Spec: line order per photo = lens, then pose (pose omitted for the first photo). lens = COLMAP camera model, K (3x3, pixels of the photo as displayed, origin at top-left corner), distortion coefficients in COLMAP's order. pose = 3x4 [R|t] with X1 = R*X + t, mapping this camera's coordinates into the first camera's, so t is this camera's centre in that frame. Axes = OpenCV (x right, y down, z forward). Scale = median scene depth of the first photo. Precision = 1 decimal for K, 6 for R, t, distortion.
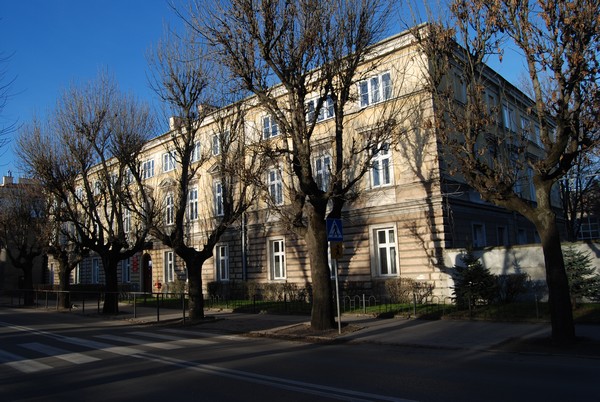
lens RADIAL K [[472.0, 0, 300.0], [0, 472.0, 201.0], [0, 0, 1]] dist [-0.099492, 0.043518]
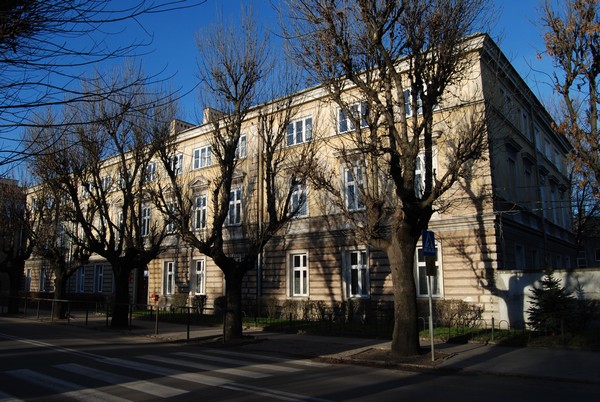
lens RADIAL K [[472.0, 0, 300.0], [0, 472.0, 201.0], [0, 0, 1]] dist [-0.099492, 0.043518]
pose [[0.996814, 0.050996, 0.061327, -0.143730], [-0.048724, 0.998090, -0.037990, 0.017597], [-0.063147, 0.034881, 0.997395, 0.084432]]
